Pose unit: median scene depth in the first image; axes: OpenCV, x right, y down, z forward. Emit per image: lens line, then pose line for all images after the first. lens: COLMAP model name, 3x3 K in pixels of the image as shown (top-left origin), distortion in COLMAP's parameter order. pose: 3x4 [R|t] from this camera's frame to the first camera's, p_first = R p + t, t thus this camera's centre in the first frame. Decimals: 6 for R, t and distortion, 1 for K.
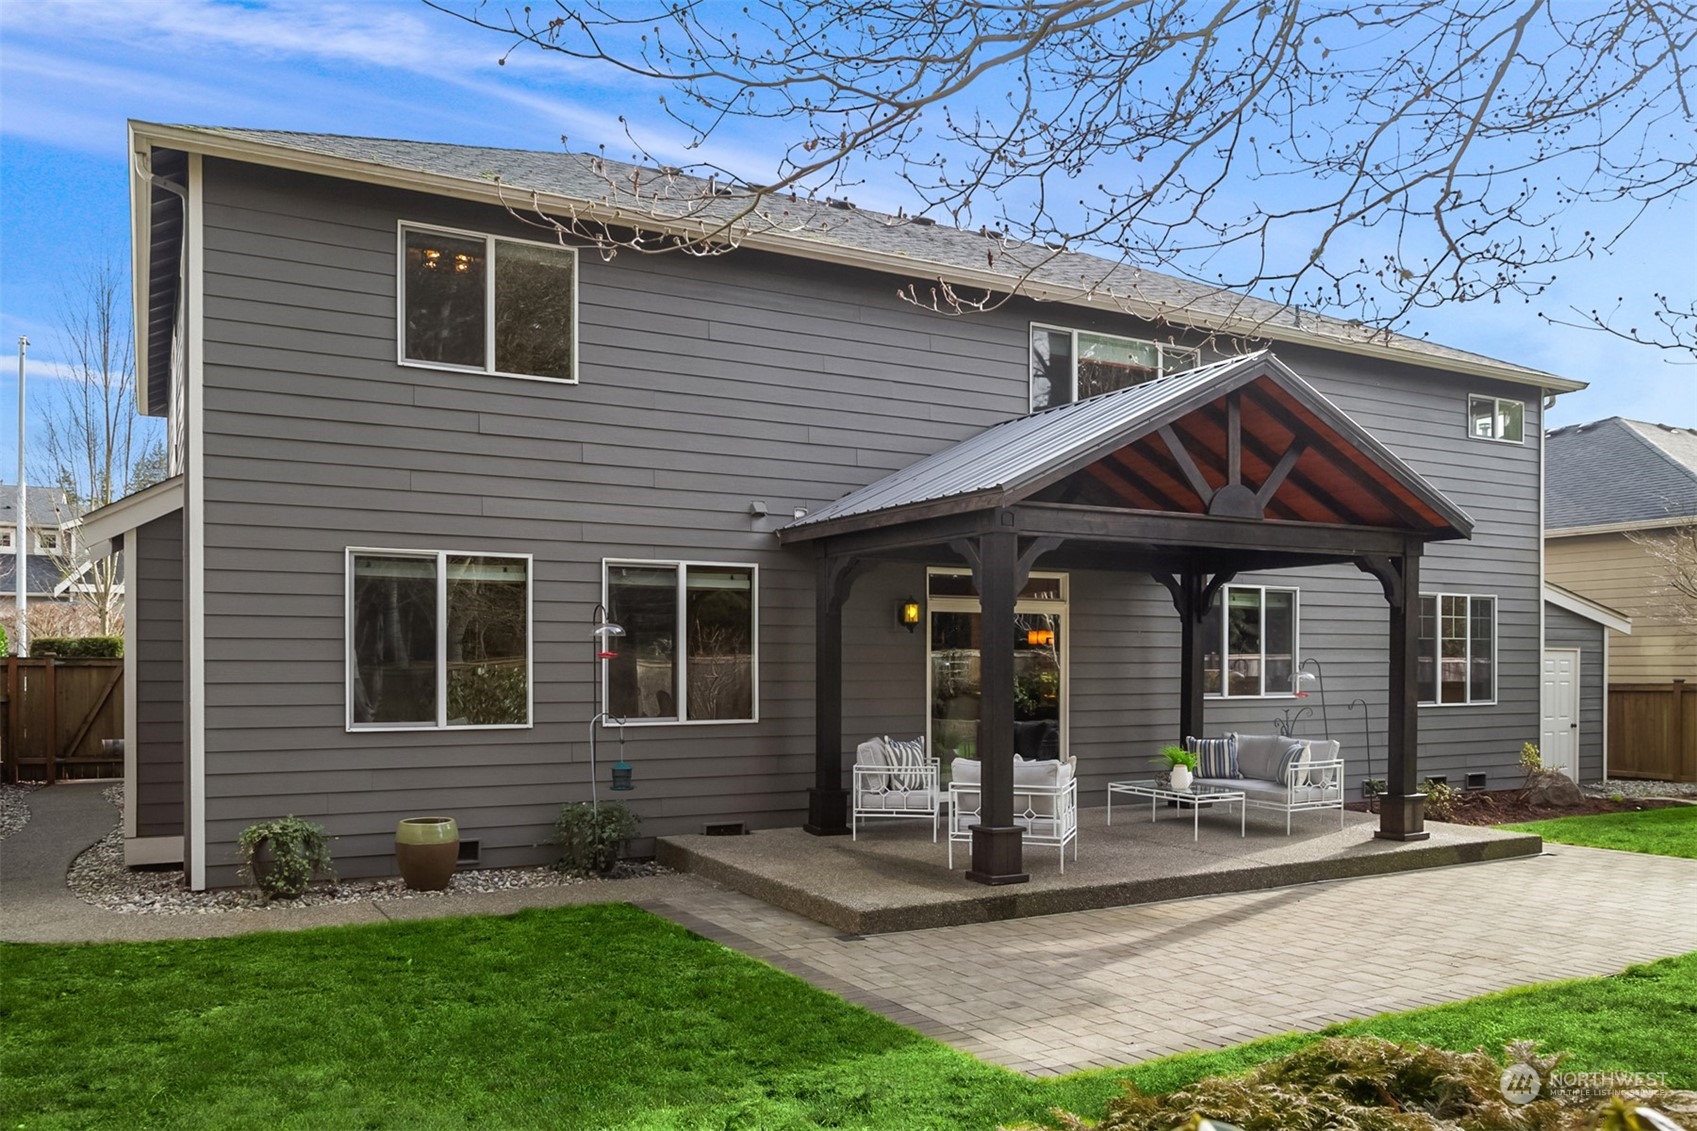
lens RADIAL K [[1295.1, 0, 848.5], [0, 1295.1, 565.5], [0, 0, 1]] dist [0.000677, 0.000285]
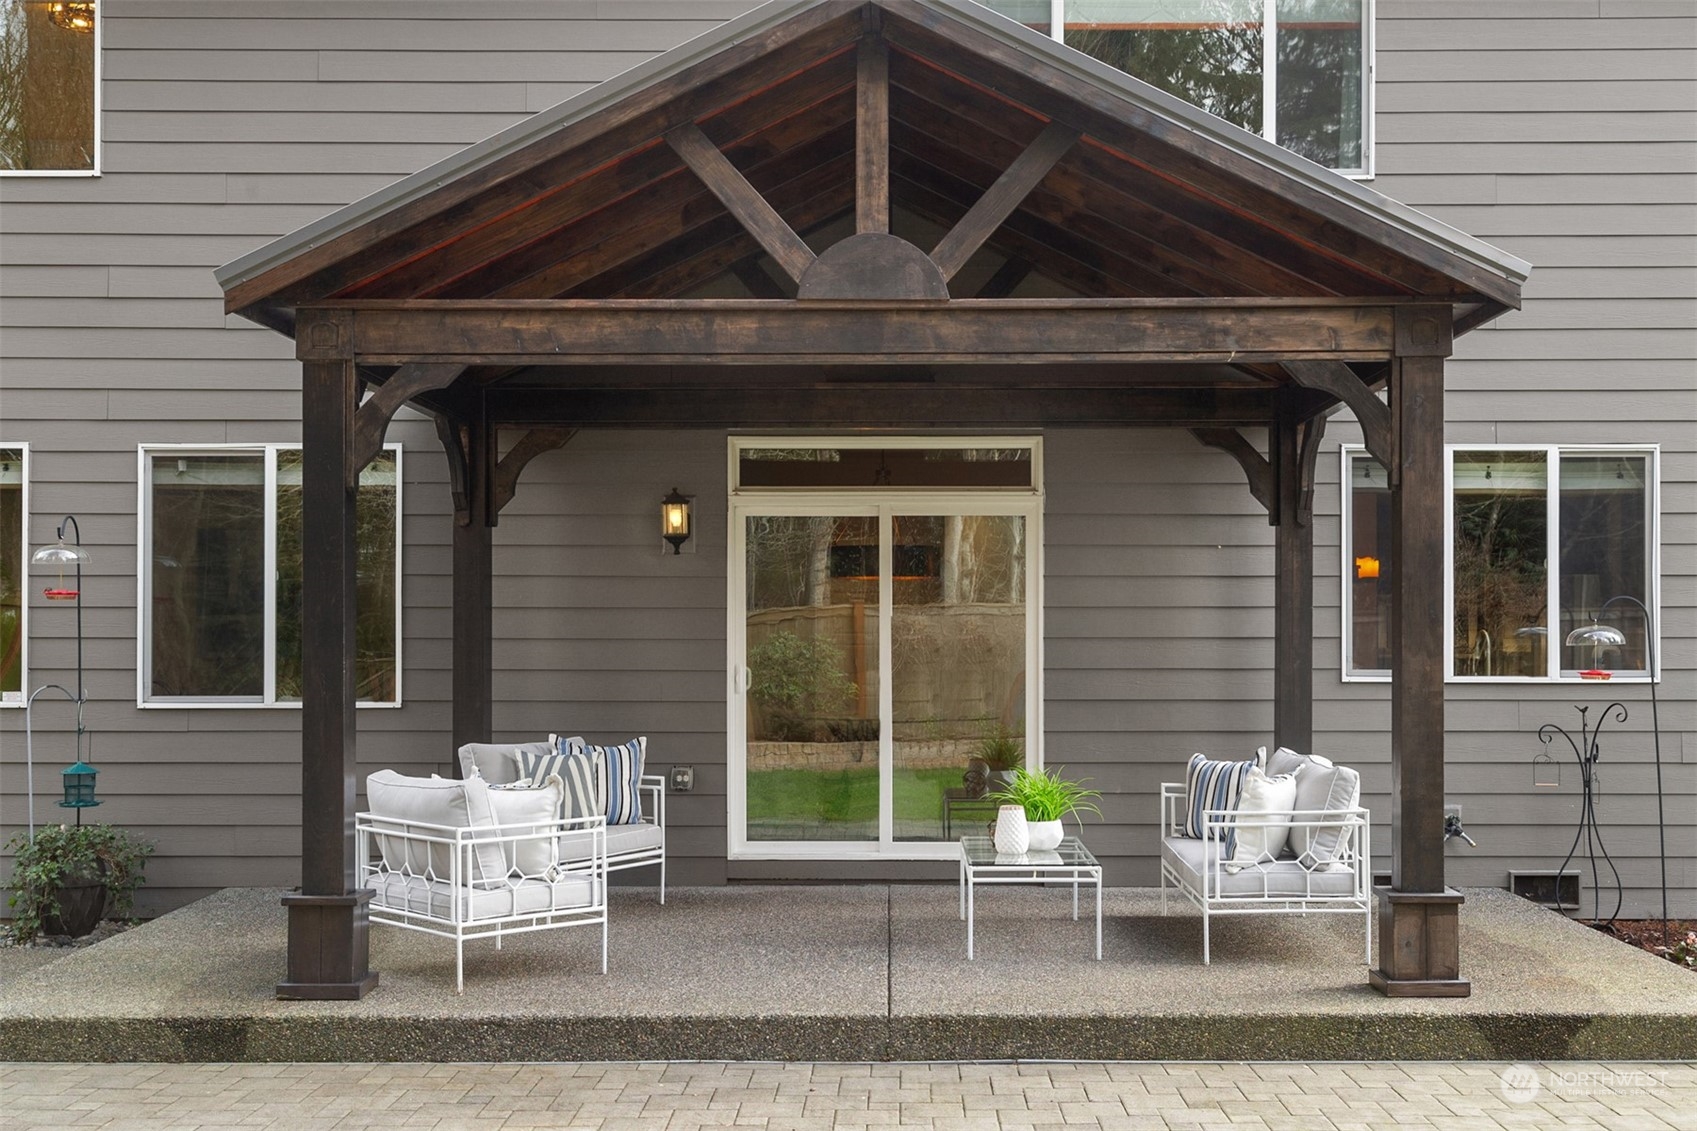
lens RADIAL K [[1962.3, 0, 848.5], [0, 1962.3, 565.5], [0, 0, 1]] dist [0.059620, -0.011933]
pose [[0.864661, -0.013743, -0.502168, 0.607608], [0.036151, 0.998736, 0.034913, 0.033069], [0.501054, -0.048342, 0.864065, 0.322771]]
